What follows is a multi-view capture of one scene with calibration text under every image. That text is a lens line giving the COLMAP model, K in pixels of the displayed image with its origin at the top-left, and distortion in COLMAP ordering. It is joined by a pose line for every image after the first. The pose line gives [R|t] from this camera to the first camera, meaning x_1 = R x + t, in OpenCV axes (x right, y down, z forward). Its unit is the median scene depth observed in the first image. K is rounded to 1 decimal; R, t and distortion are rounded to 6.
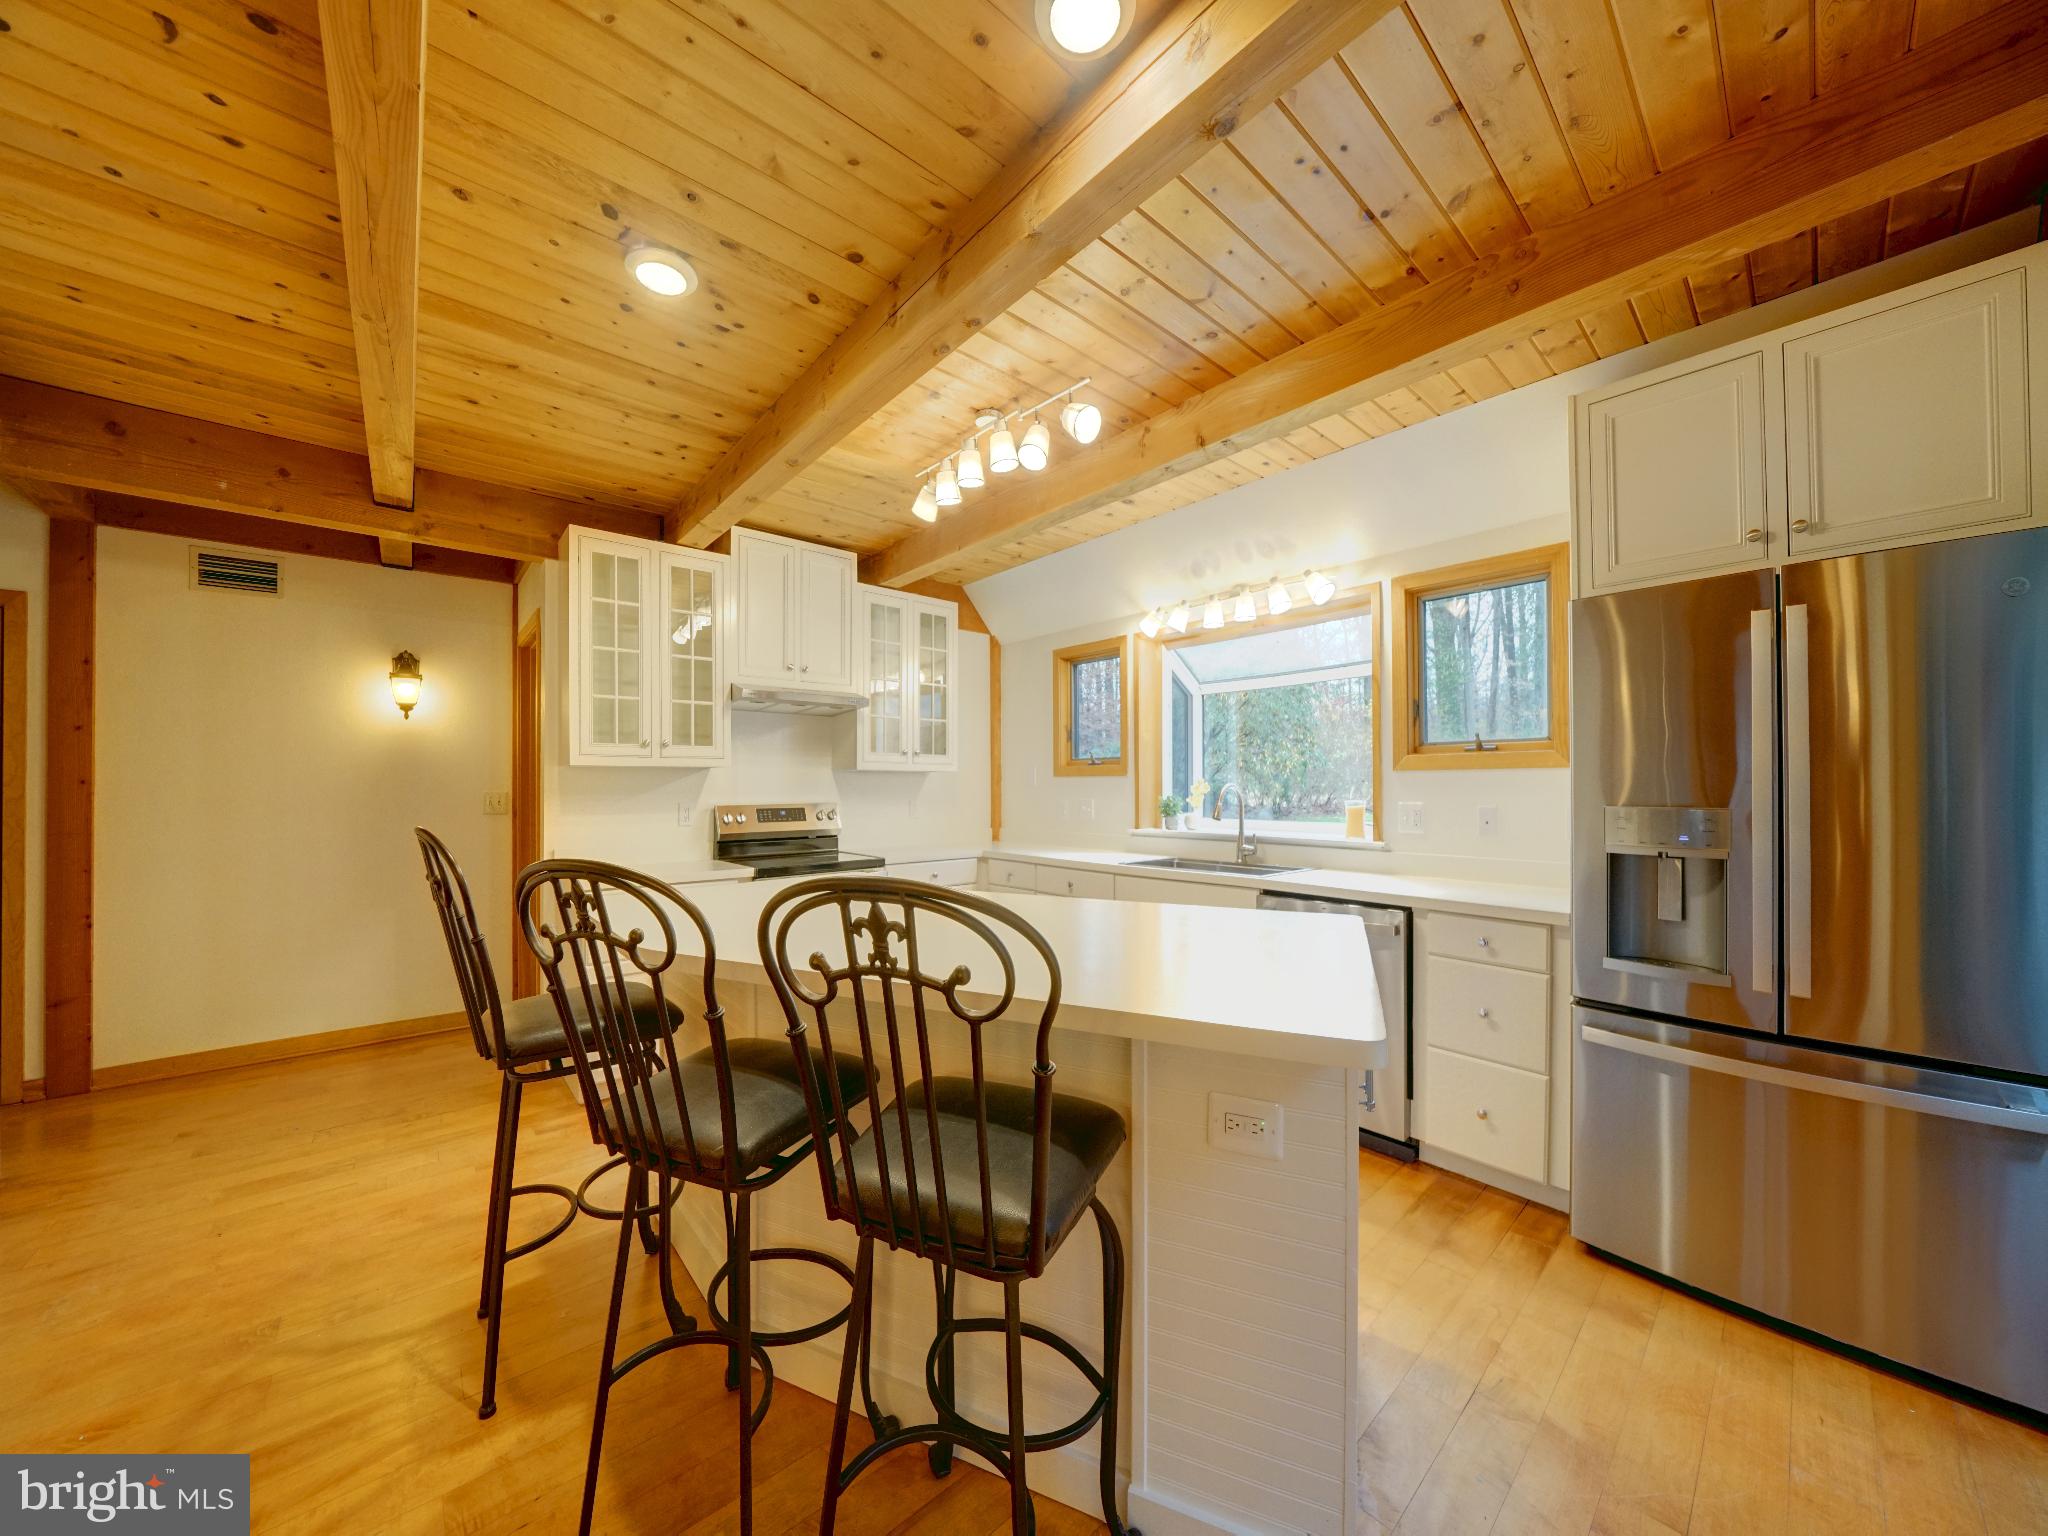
lens RADIAL K [[709.3, 0, 1023.4], [0, 709.3, 777.5], [0, 0, 1]] dist [-0.020652, 0.001402]
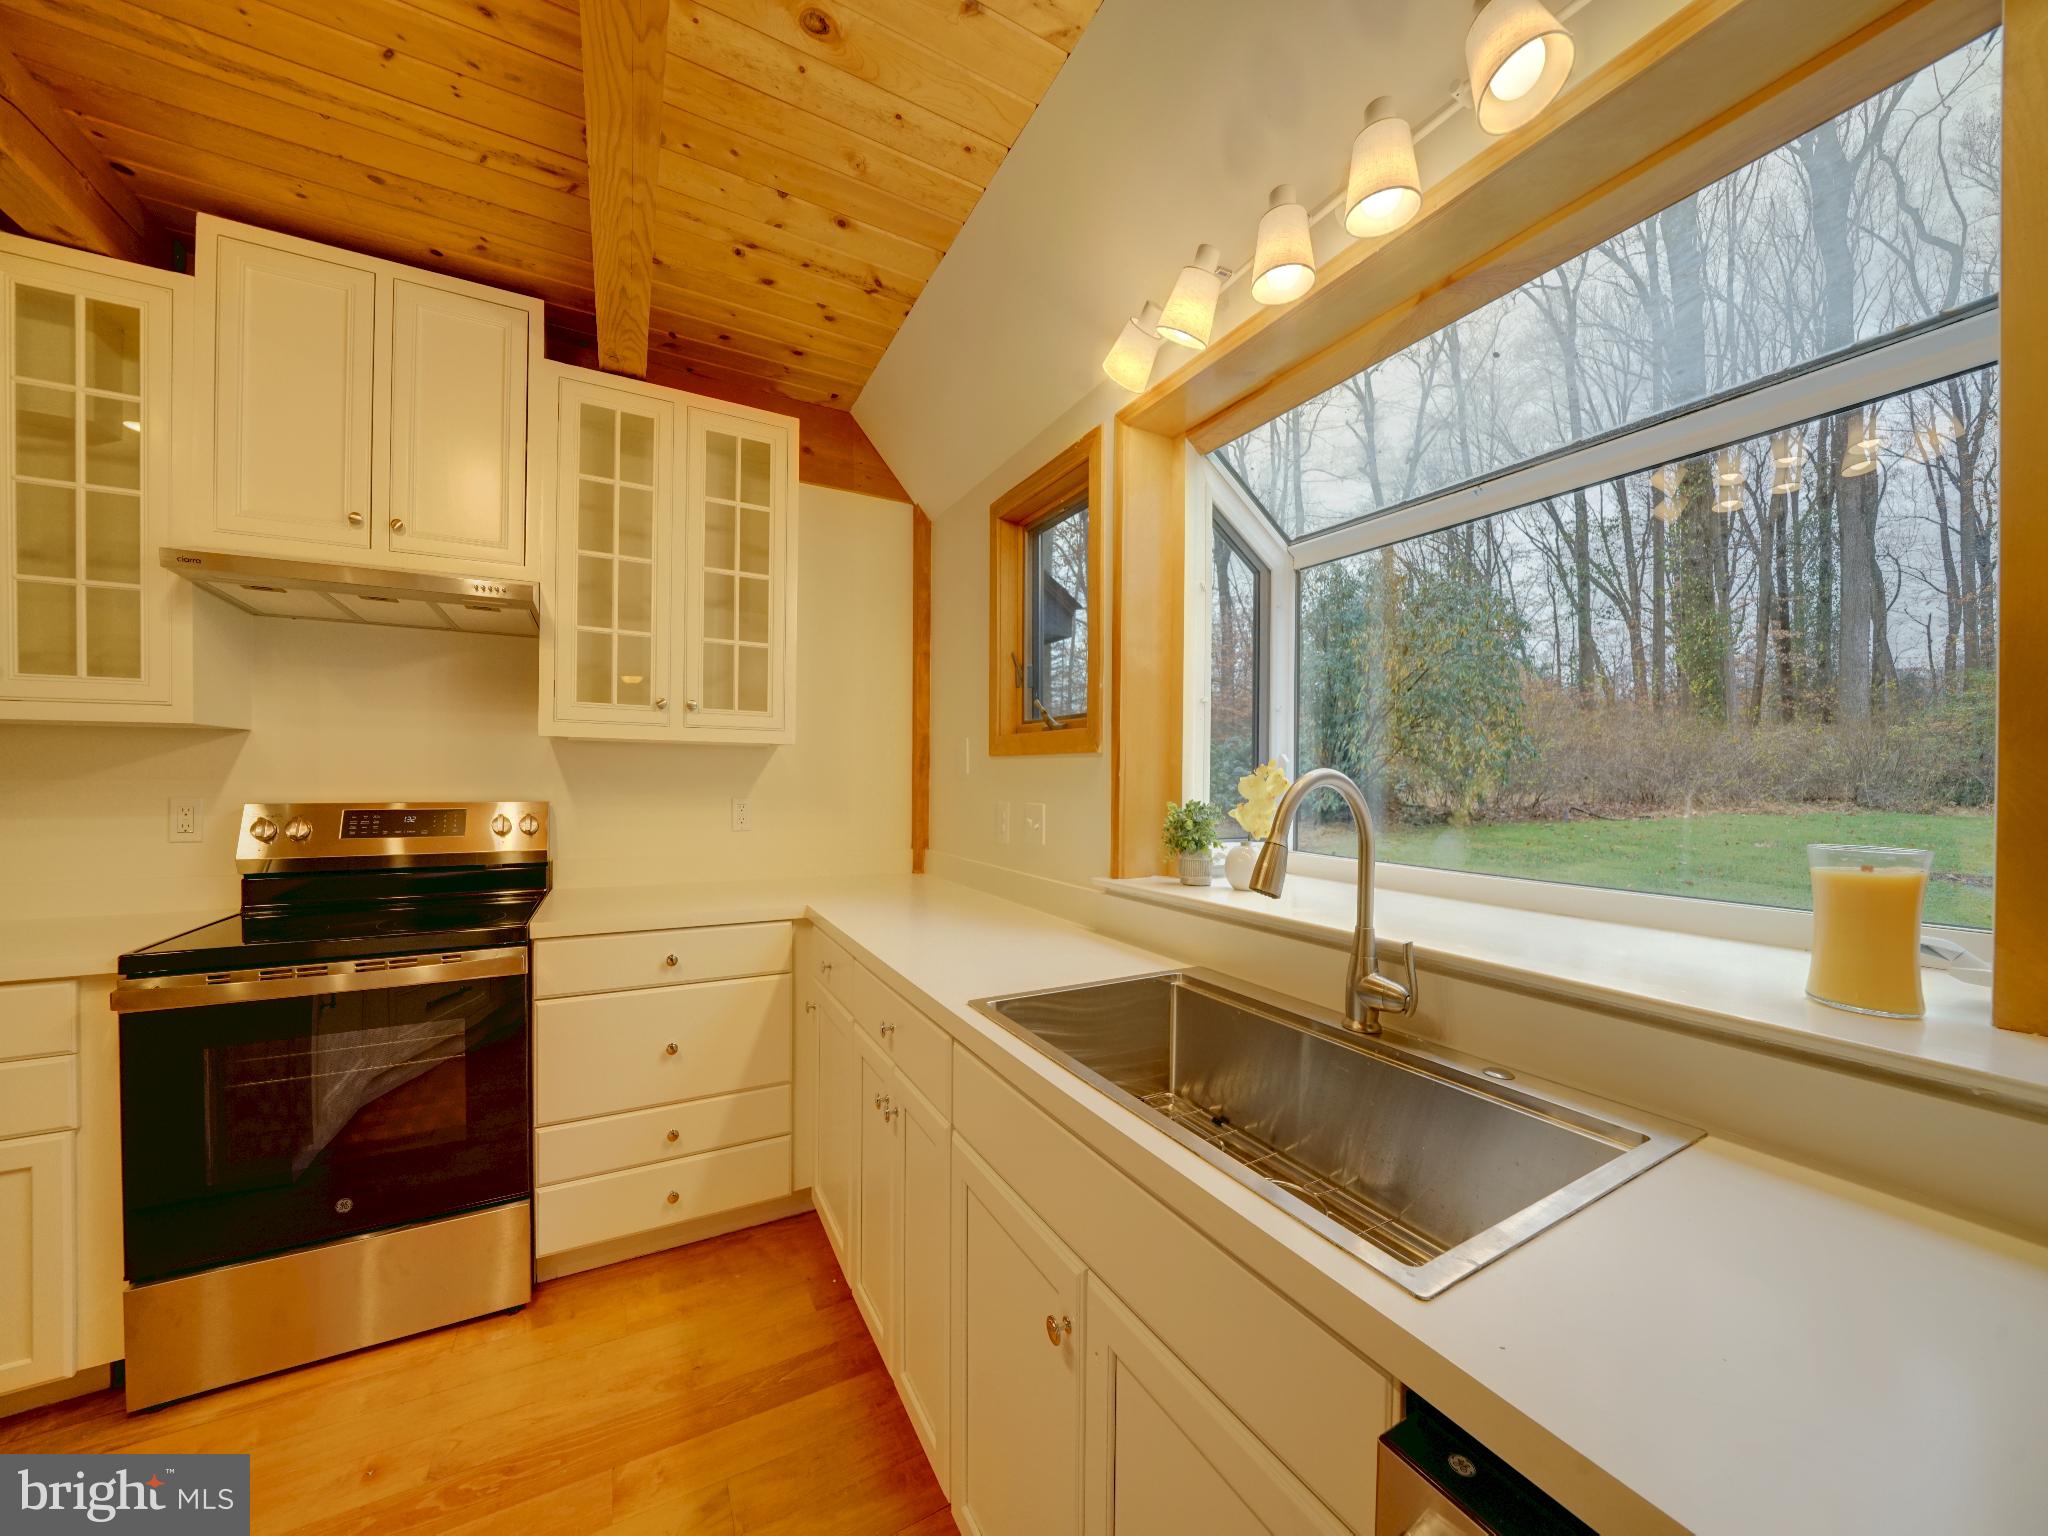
lens RADIAL K [[709.3, 0, 1020.8], [0, 709.3, 771.6], [0, 0, 1]] dist [-0.020652, 0.001402]
pose [[0.976297, 0.009714, -0.216217, 0.181968], [-0.009231, 0.999952, 0.003240, 0.008506], [0.216239, -0.001167, 0.976340, 0.535195]]
